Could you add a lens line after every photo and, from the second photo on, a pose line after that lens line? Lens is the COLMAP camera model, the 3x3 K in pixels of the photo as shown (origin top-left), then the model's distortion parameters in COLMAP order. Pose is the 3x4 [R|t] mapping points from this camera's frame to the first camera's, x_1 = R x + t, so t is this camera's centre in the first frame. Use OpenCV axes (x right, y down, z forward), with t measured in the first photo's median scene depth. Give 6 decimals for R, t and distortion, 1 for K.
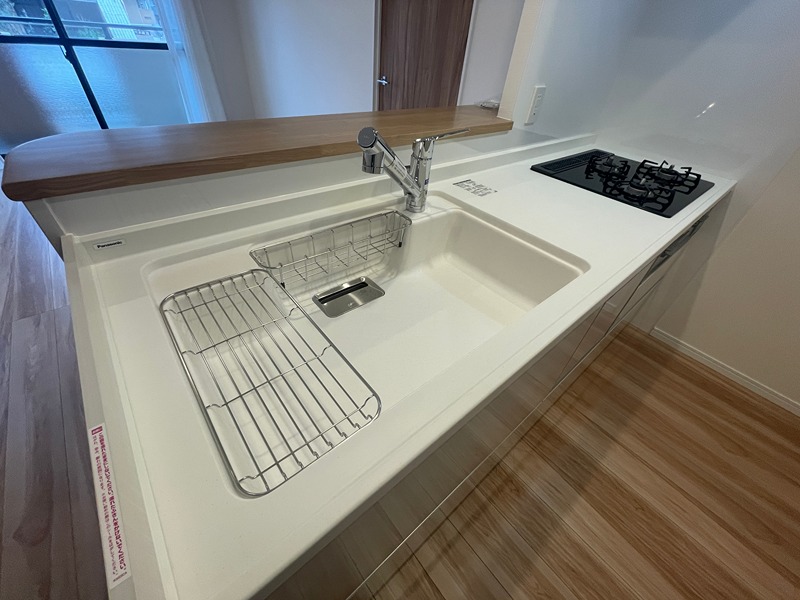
lens RADIAL K [[323.1, 0, 400.0], [0, 323.1, 300.0], [0, 0, 1]] dist [-0.003036, -0.000352]
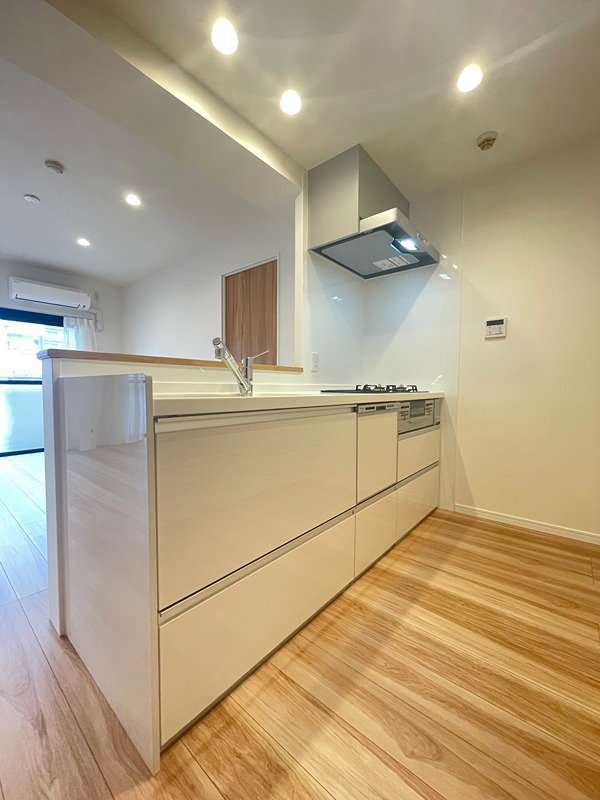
lens RADIAL K [[323.1, 0, 300.0], [0, 323.1, 400.0], [0, 0, 1]] dist [-0.003036, -0.000352]
pose [[0.982601, -0.078952, 0.168111, 0.026584], [0.163934, 0.794118, -0.585237, 0.600398], [-0.087294, 0.602613, 0.793244, -0.280567]]
